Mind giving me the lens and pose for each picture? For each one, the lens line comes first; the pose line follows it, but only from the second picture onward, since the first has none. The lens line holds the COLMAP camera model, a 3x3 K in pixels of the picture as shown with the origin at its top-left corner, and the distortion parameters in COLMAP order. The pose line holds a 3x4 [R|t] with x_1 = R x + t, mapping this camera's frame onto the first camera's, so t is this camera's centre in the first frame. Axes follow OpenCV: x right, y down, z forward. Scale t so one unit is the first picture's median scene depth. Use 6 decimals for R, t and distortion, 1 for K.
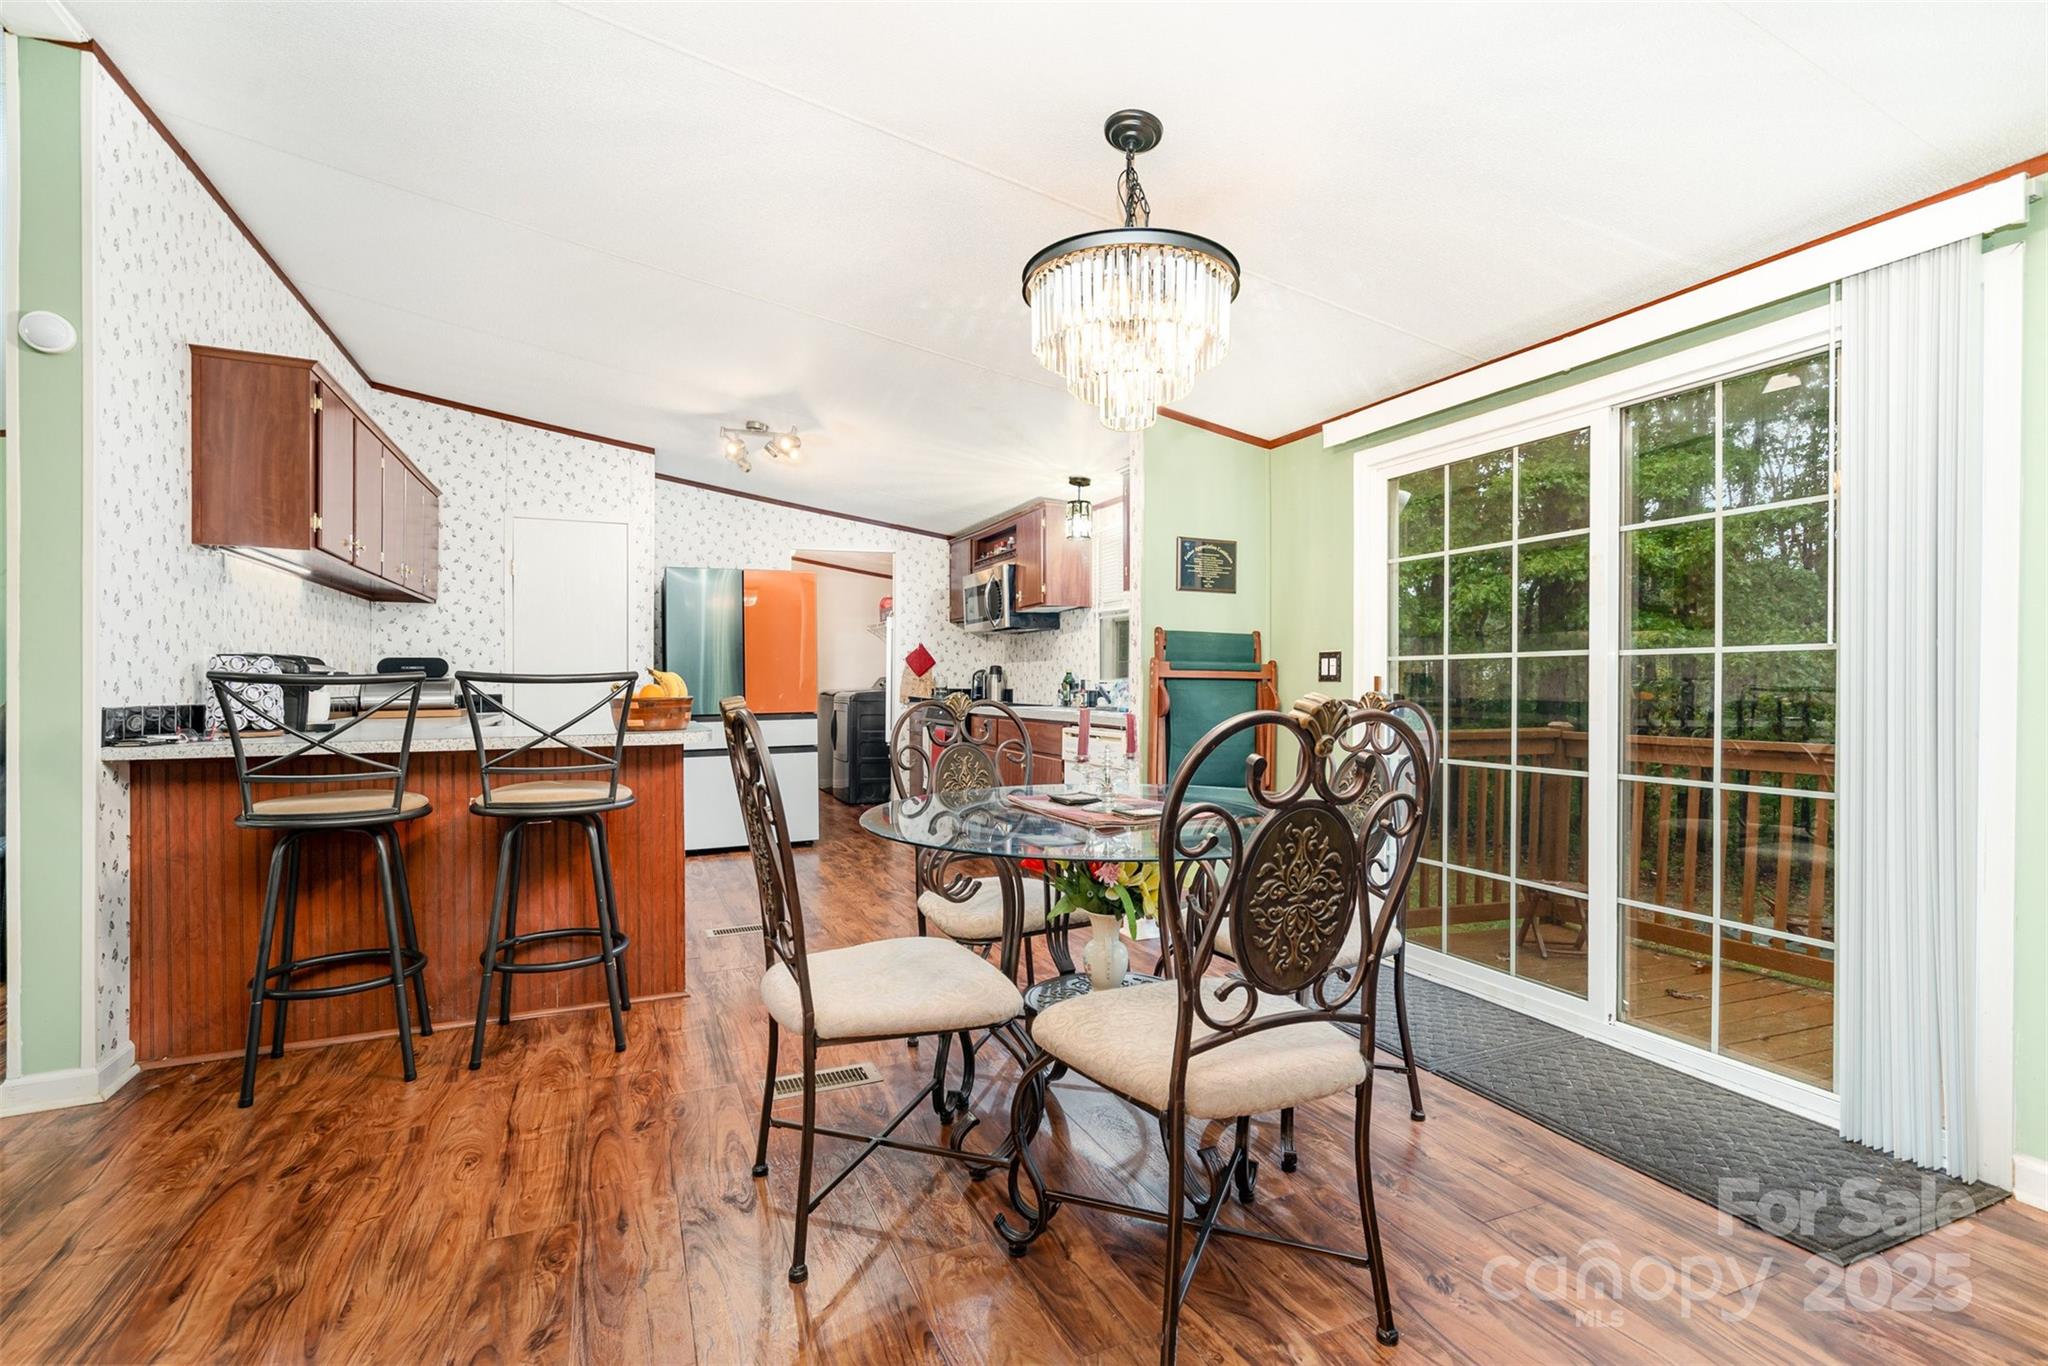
lens RADIAL K [[939.5, 0, 1025.8], [0, 939.5, 686.2], [0, 0, 1]] dist [-0.001700, 0.000144]
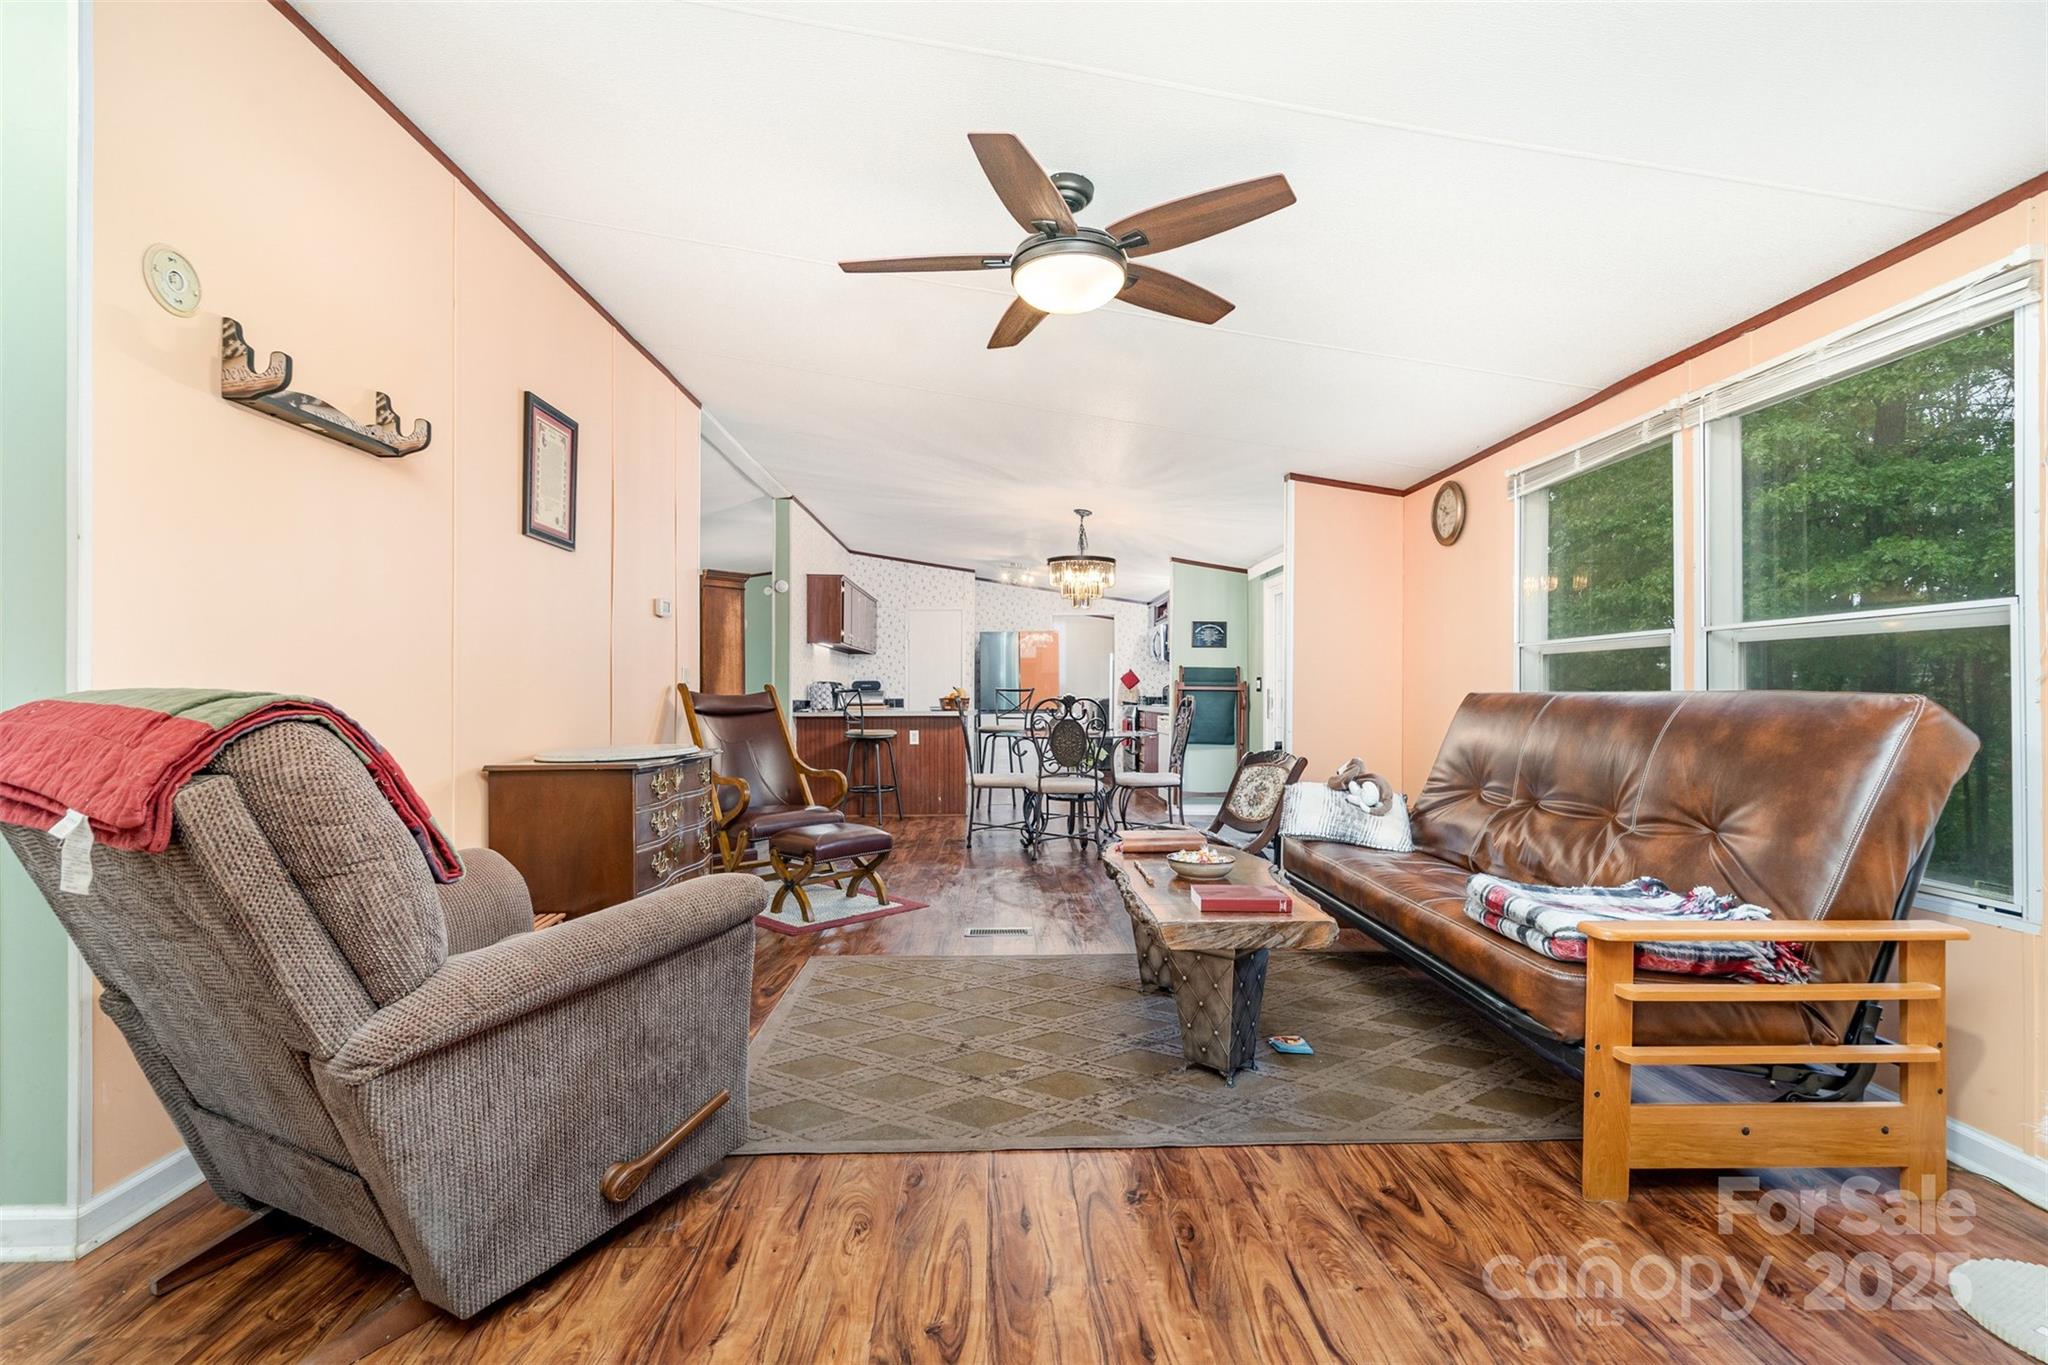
lens RADIAL K [[939.5, 0, 1026.0], [0, 939.5, 689.7], [0, 0, 1]] dist [-0.001700, 0.000144]
pose [[0.927692, -0.001655, -0.373343, 0.392329], [-0.001817, 0.999958, -0.008947, 0.006157], [0.373342, 0.008978, 0.927650, -0.691440]]
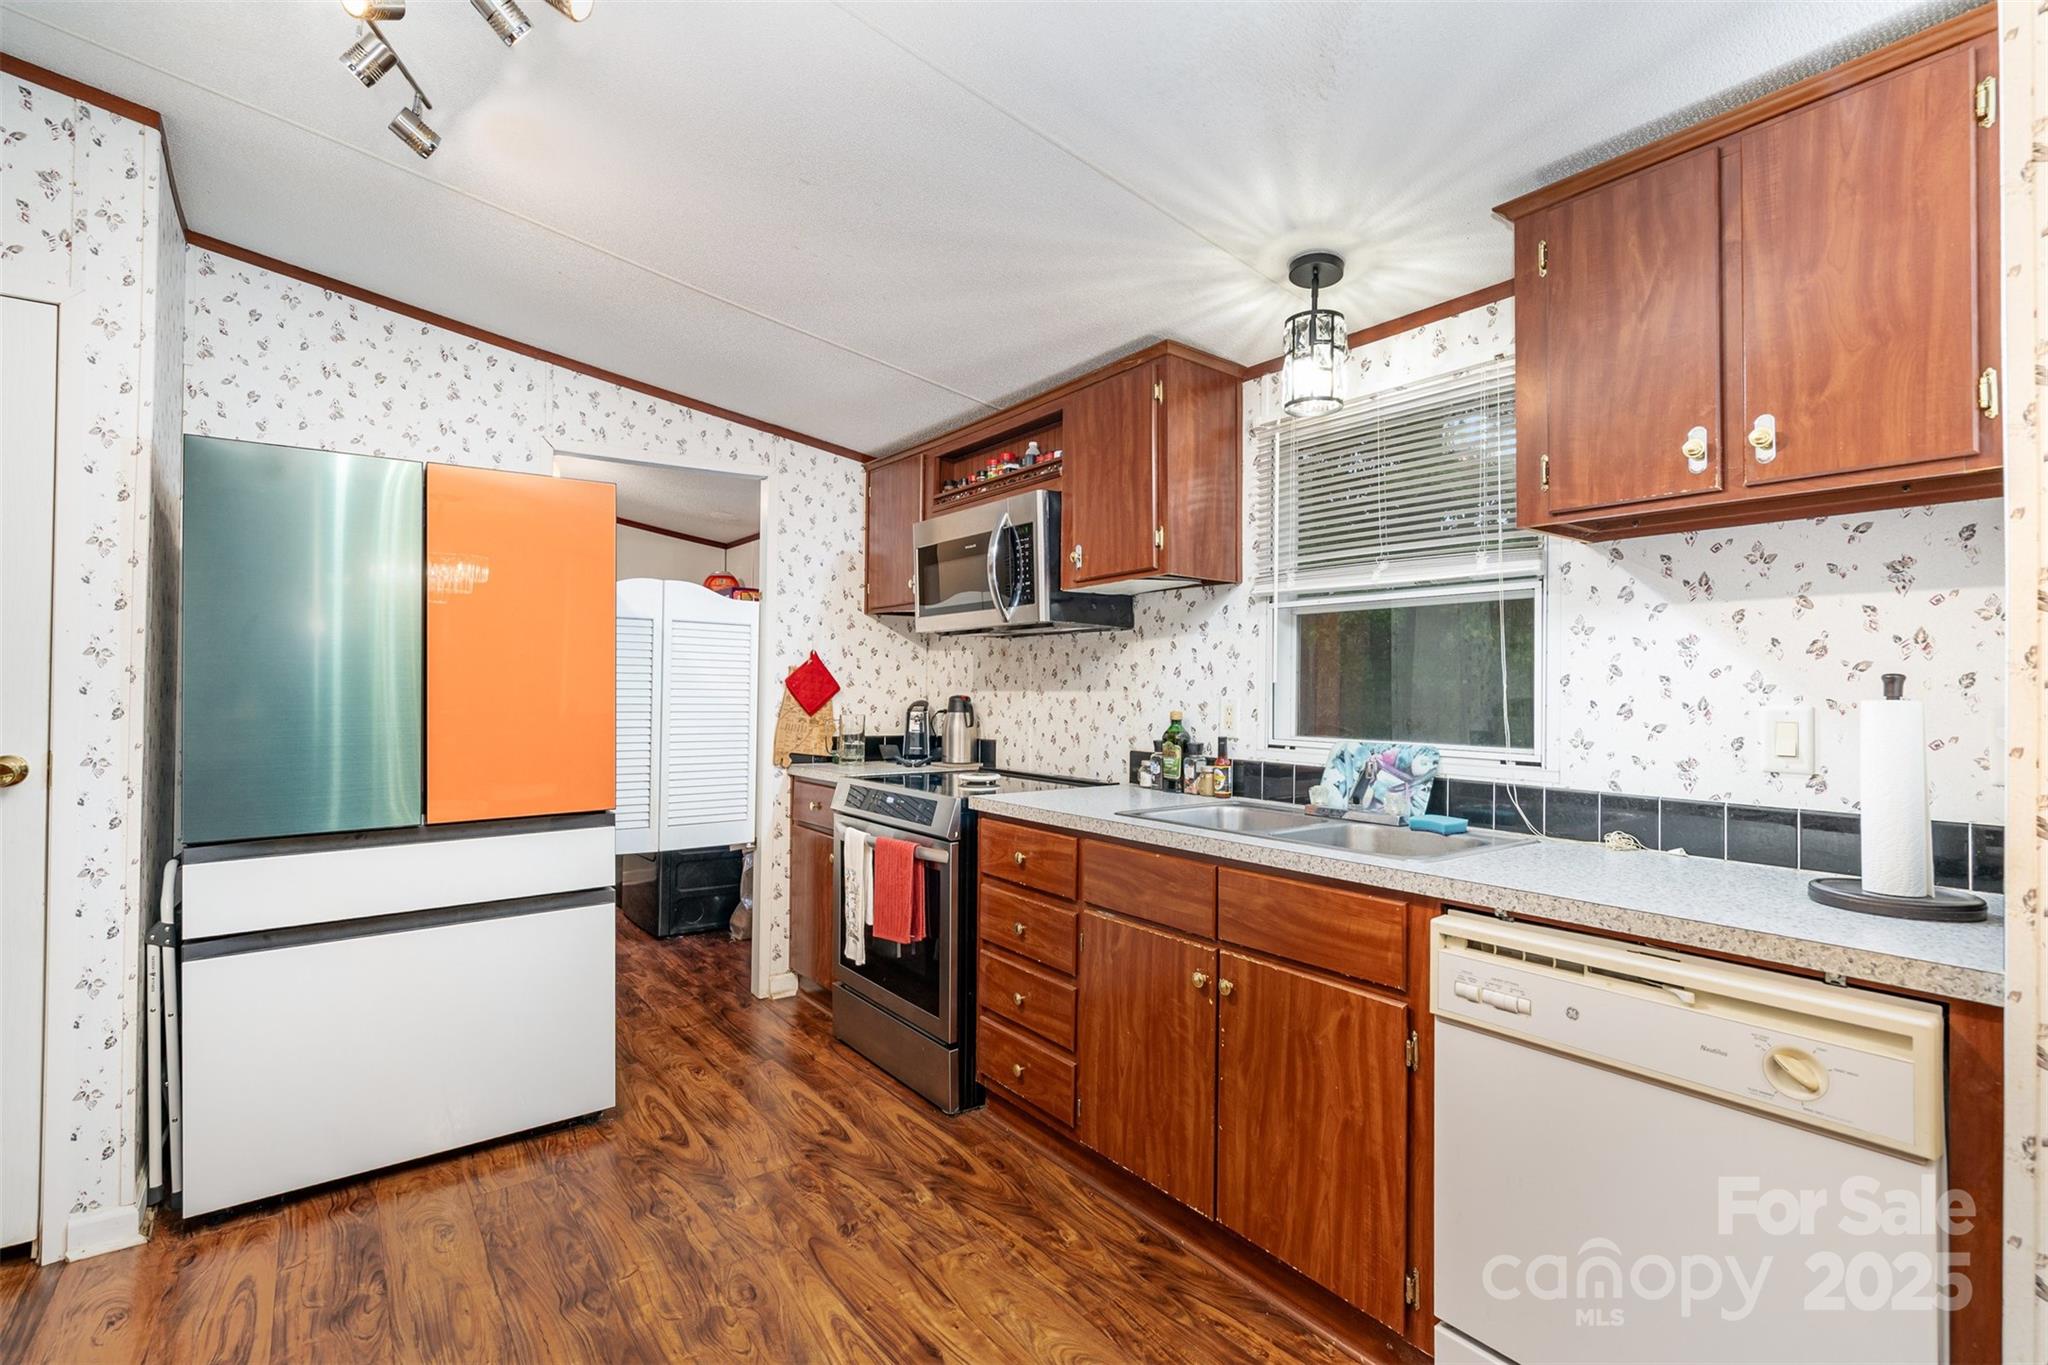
lens RADIAL K [[939.5, 0, 1009.0], [0, 939.5, 674.9], [0, 0, 1]] dist [-0.001700, 0.000144]
pose [[0.976223, 0.010443, 0.216516, -0.141406], [-0.006400, 0.999792, -0.019365, -0.027549], [-0.216674, 0.017519, 0.976087, 0.547146]]
